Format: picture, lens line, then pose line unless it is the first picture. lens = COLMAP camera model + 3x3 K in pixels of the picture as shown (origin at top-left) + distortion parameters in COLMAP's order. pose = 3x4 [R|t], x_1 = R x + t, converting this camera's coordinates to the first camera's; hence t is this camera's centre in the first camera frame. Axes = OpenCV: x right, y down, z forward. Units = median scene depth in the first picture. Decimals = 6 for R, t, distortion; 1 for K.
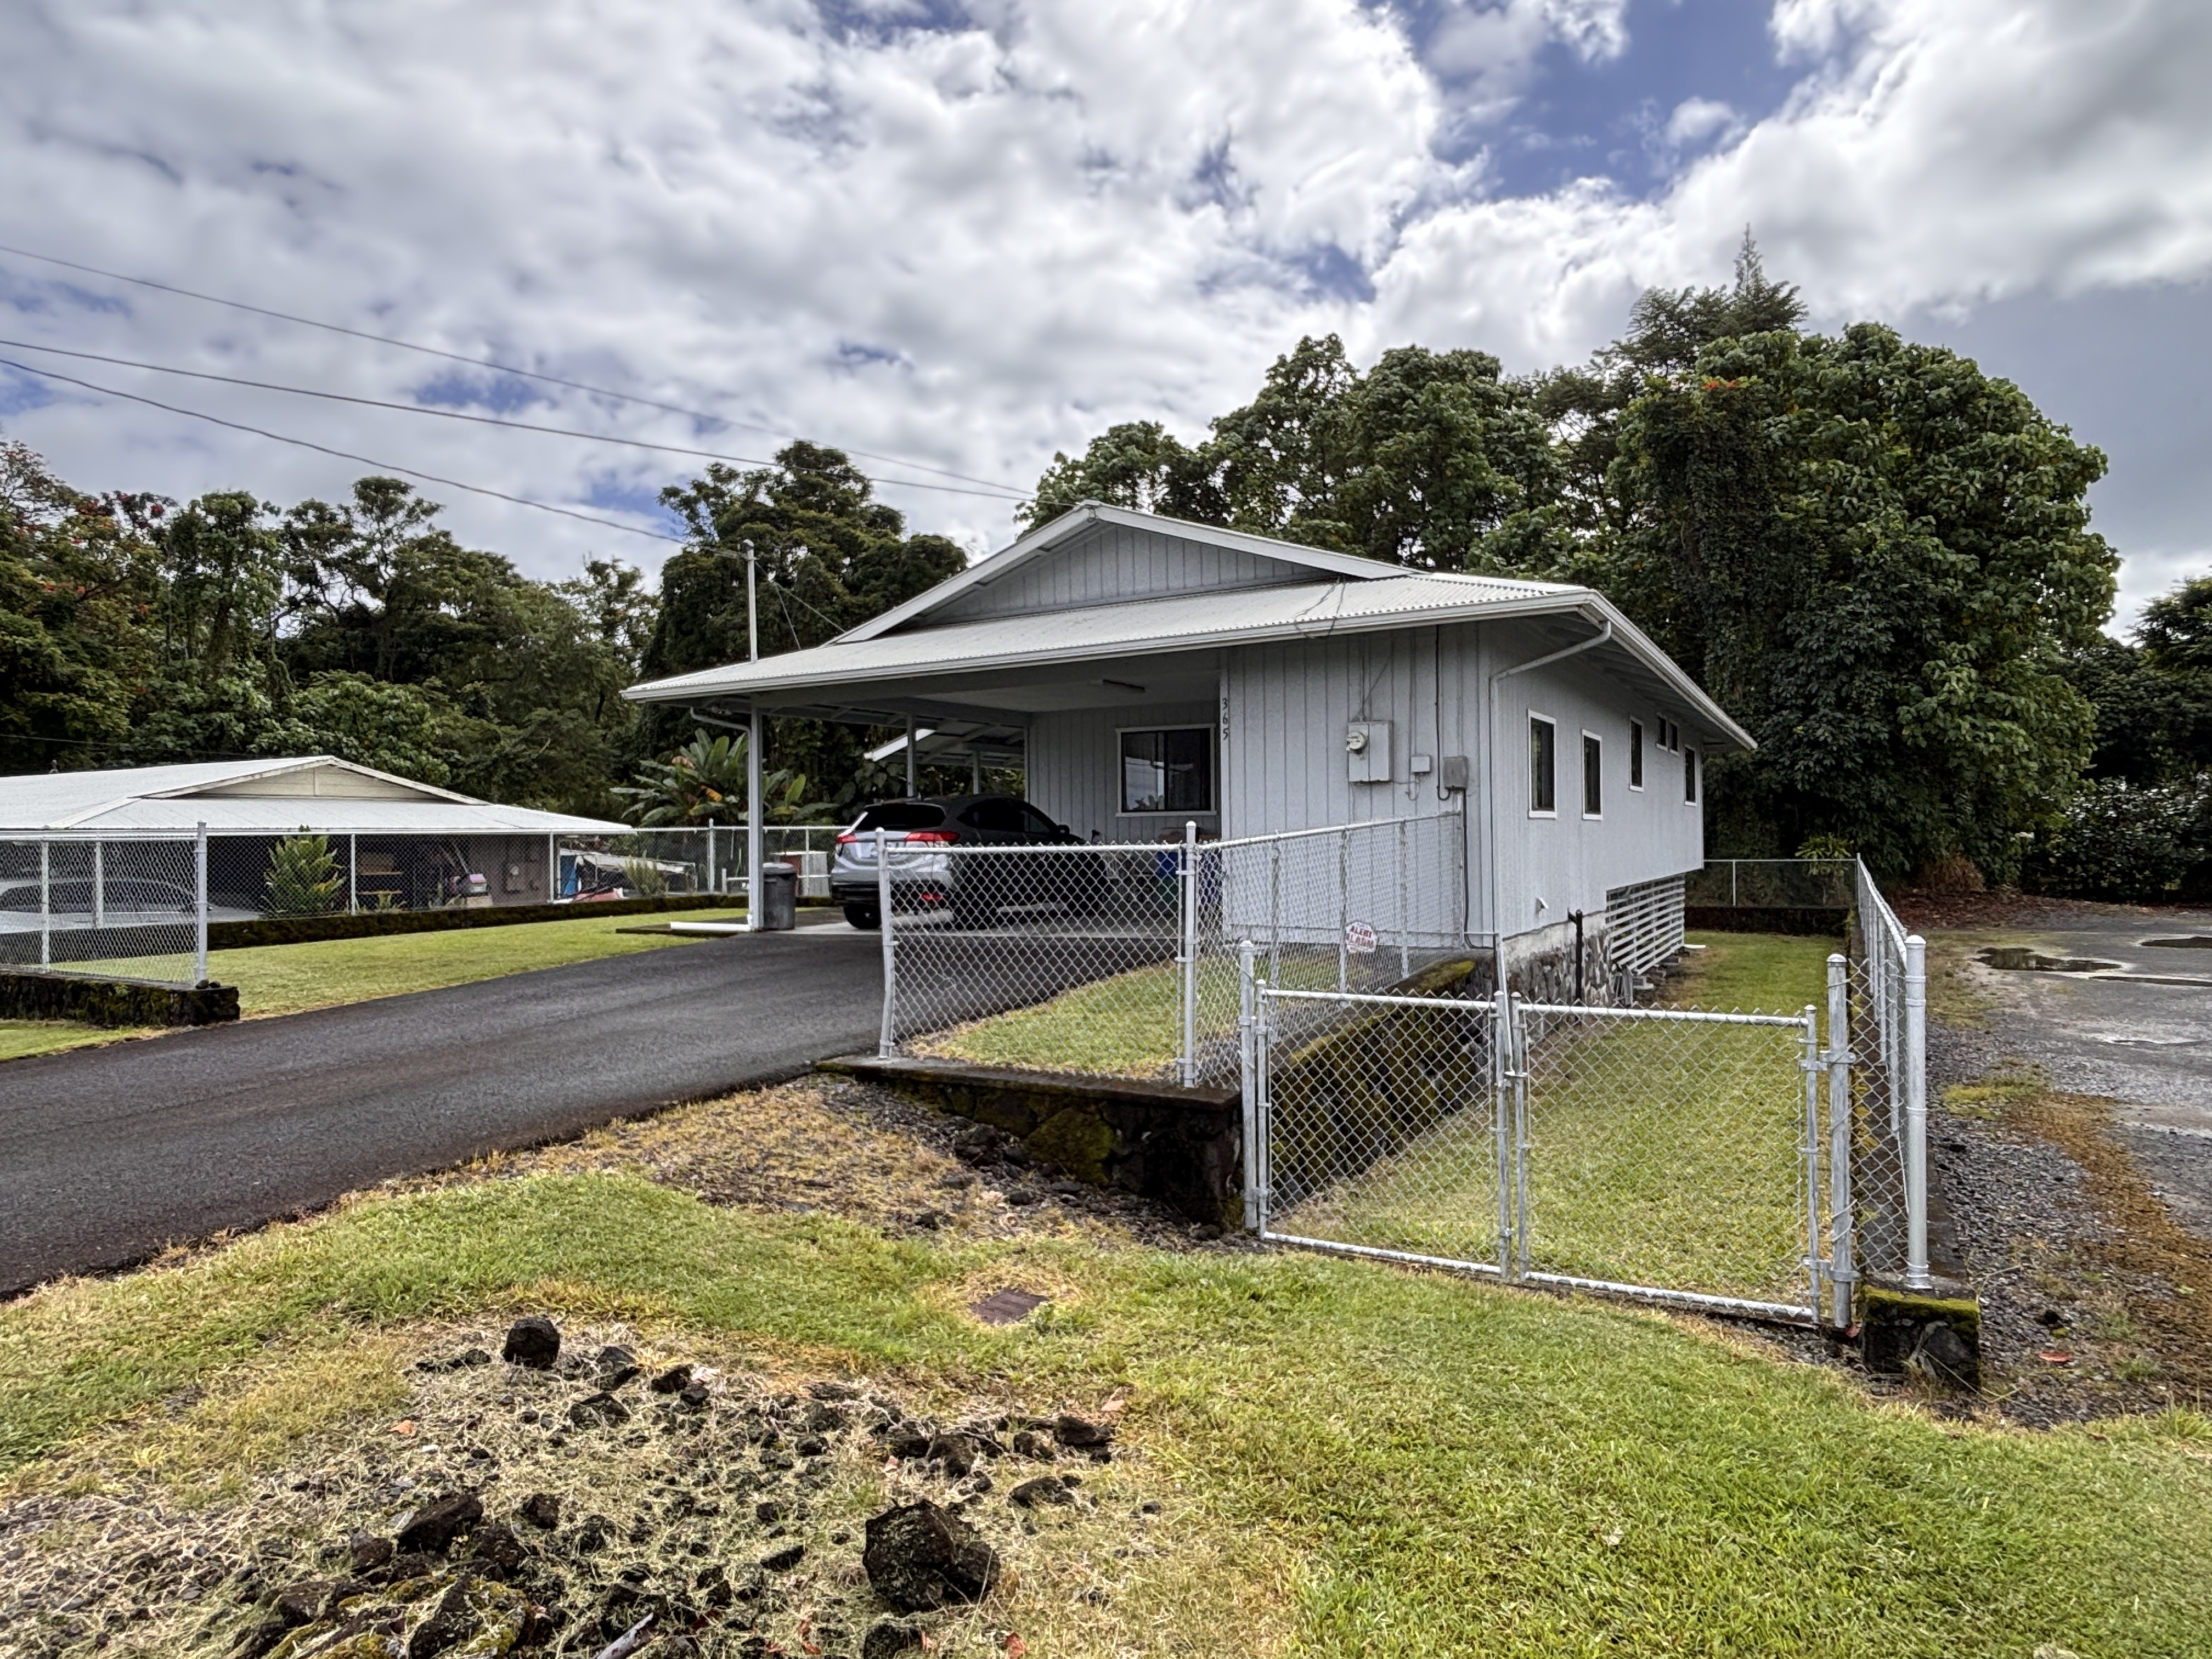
lens RADIAL K [[1352.2, 0, 1106.0], [0, 1352.2, 829.5], [0, 0, 1]] dist [0.002167, -0.001799]
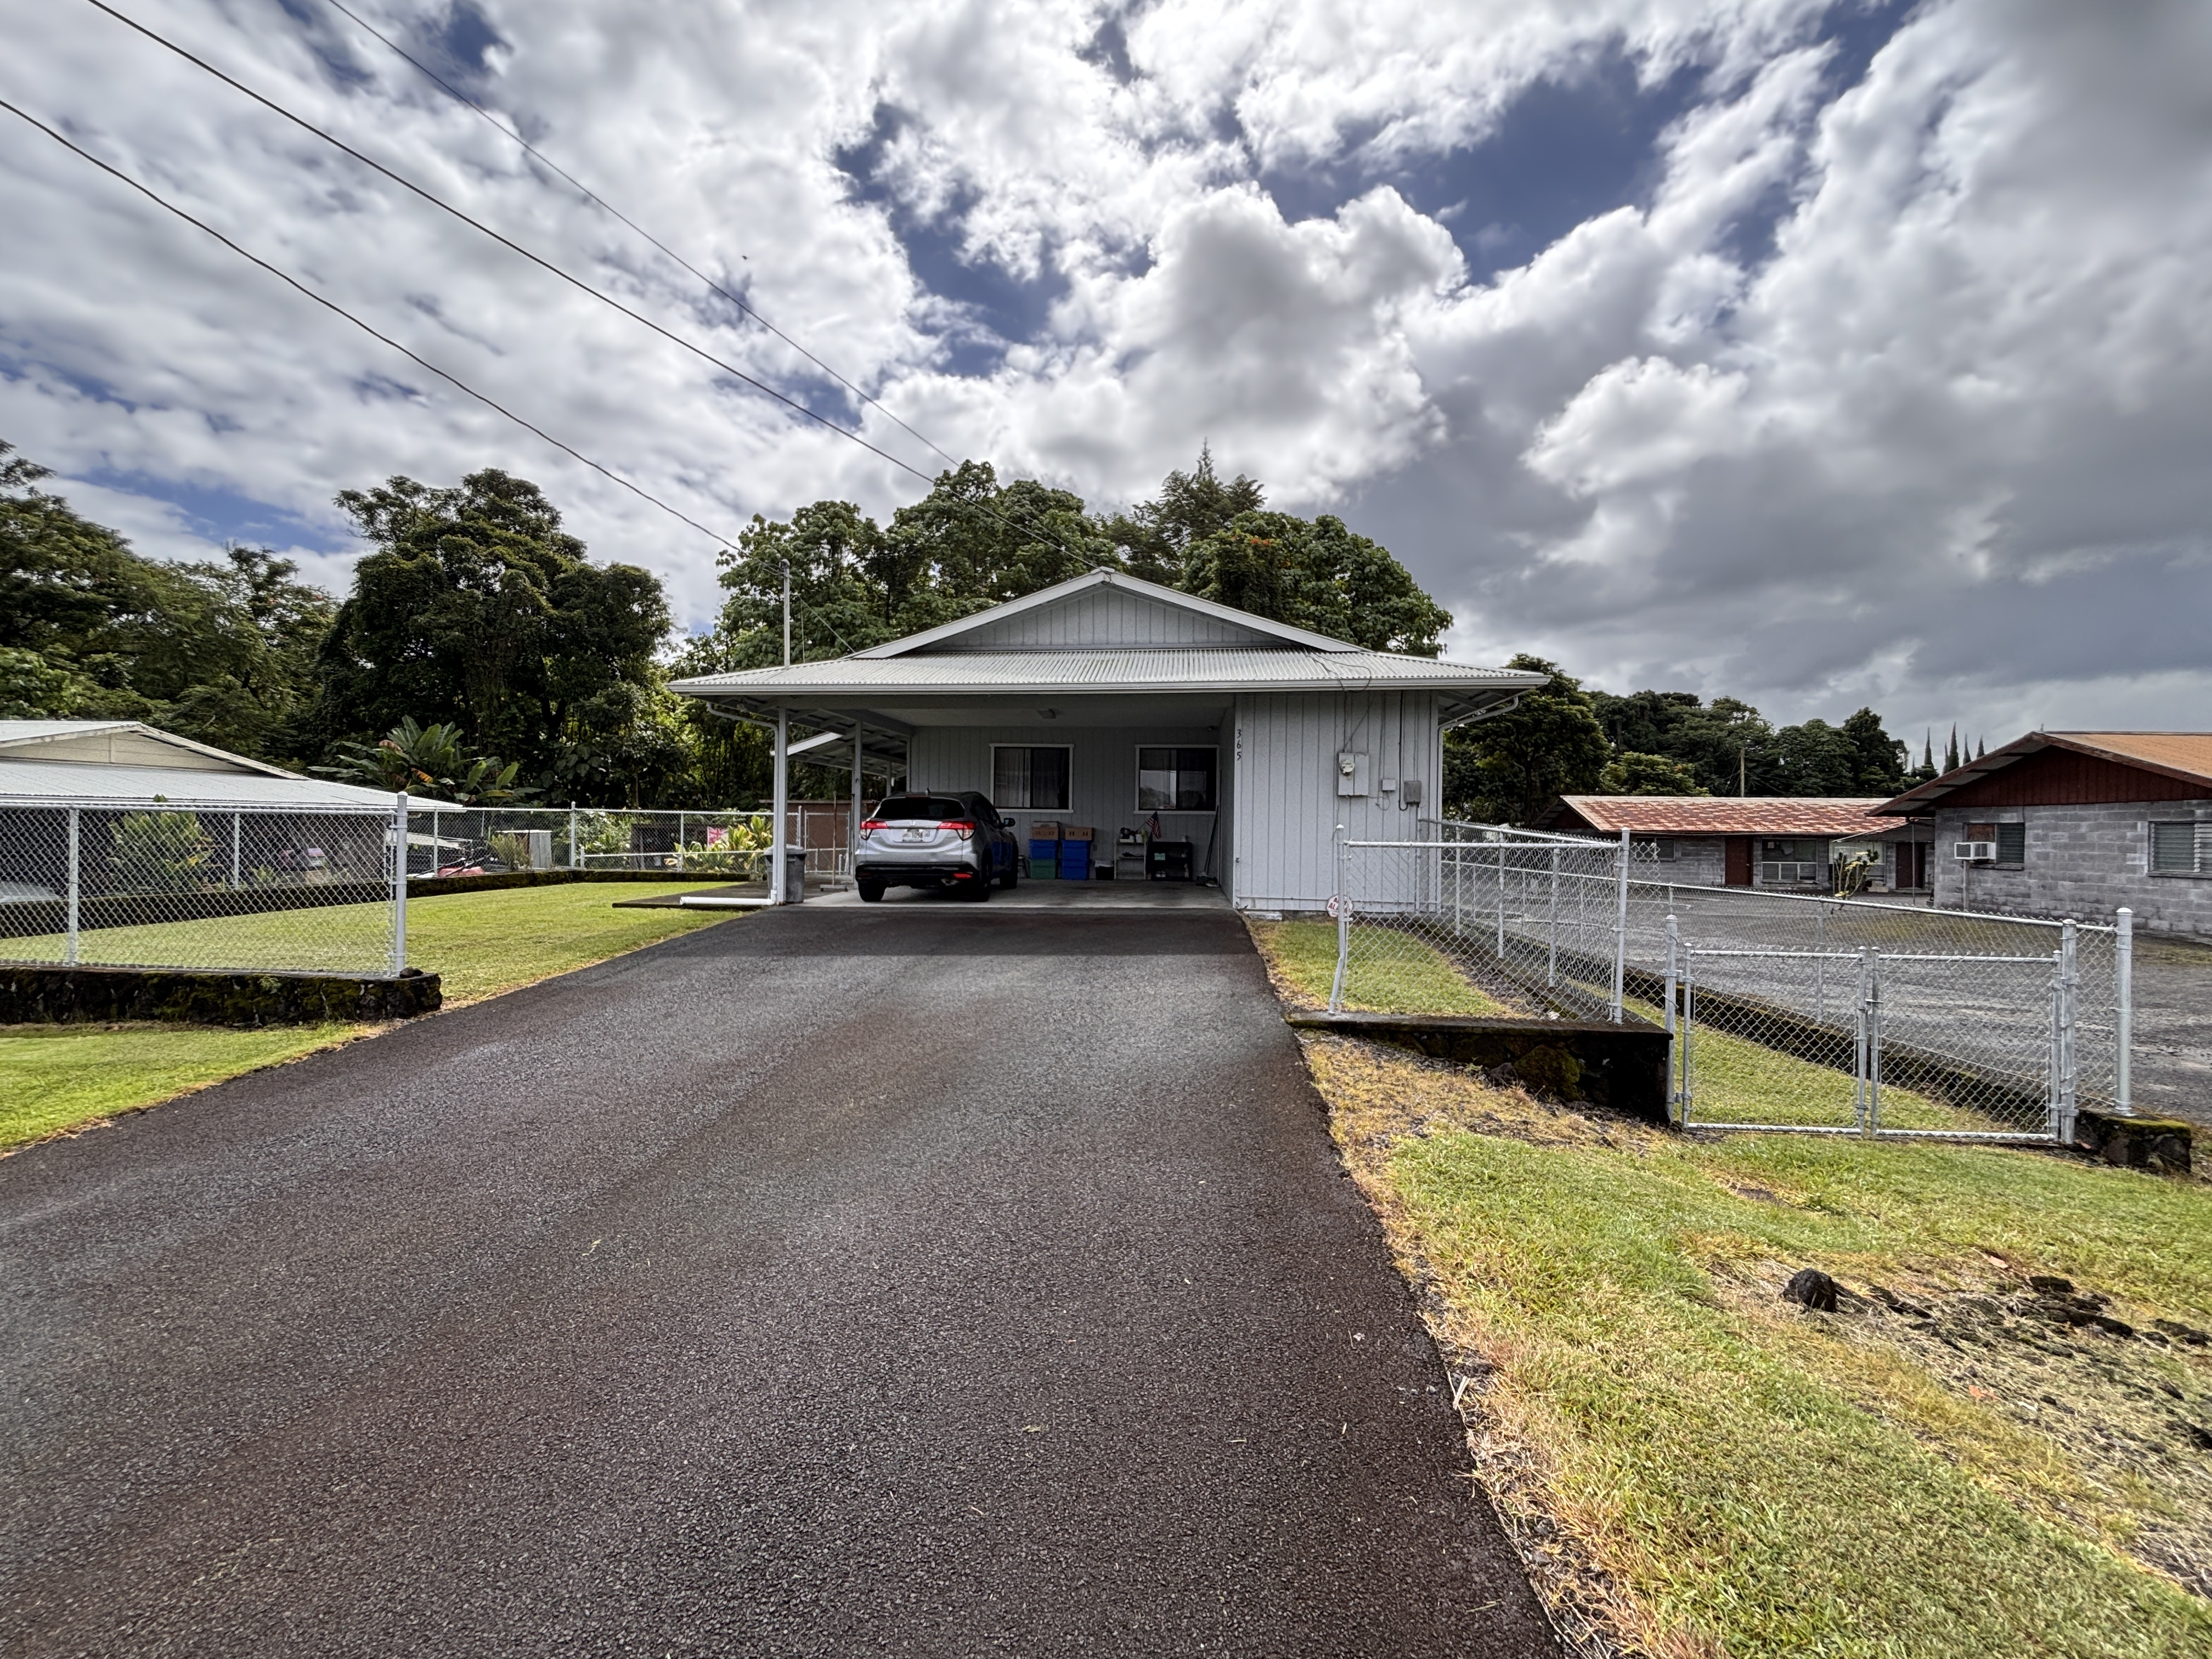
lens RADIAL K [[968.5, 0, 1106.0], [0, 968.5, 829.5], [0, 0, 1]] dist [-0.001821, 0.000217]
pose [[0.906964, 0.021626, 0.420652, -0.118540], [-0.025174, 0.999679, 0.002884, 0.000928], [-0.420454, -0.013205, 0.907218, 0.048408]]
